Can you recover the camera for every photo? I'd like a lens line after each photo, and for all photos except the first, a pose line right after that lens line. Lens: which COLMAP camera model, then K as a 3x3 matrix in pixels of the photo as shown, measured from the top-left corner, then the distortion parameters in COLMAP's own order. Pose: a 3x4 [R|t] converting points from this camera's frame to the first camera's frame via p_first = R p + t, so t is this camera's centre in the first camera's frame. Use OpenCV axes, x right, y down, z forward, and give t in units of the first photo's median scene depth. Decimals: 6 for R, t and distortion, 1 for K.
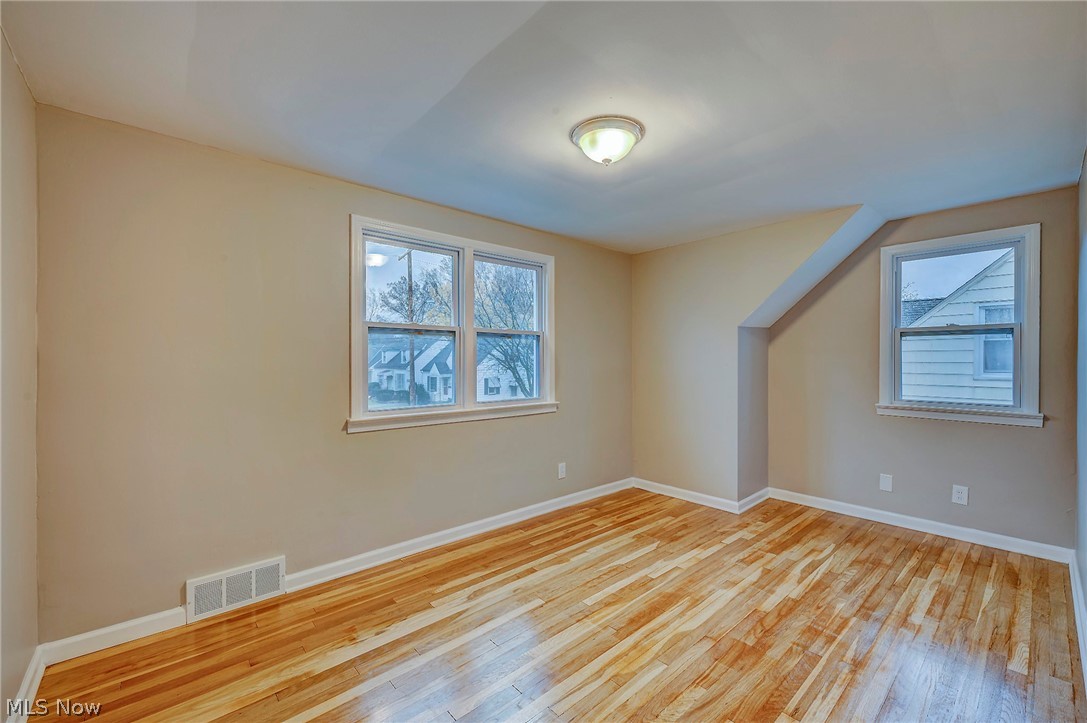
lens RADIAL K [[447.4, 0, 575.4], [0, 447.4, 362.3], [0, 0, 1]] dist [0.002261, 0.000129]
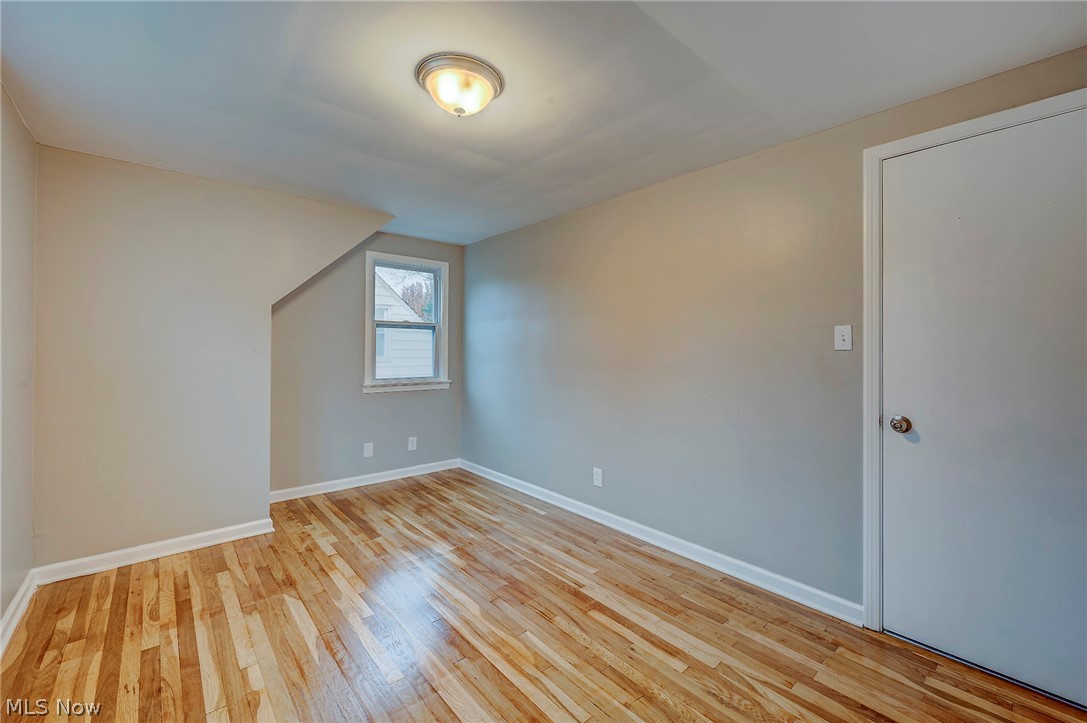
lens RADIAL K [[443.6, 0, 543.0], [0, 443.6, 345.7], [0, 0, 1]] dist [0.000071, -0.000012]
pose [[0.049579, 0.006443, 0.998749, -0.509003], [-0.000783, 0.999979, -0.006412, 0.000230], [-0.998770, -0.000464, 0.049583, 0.539331]]
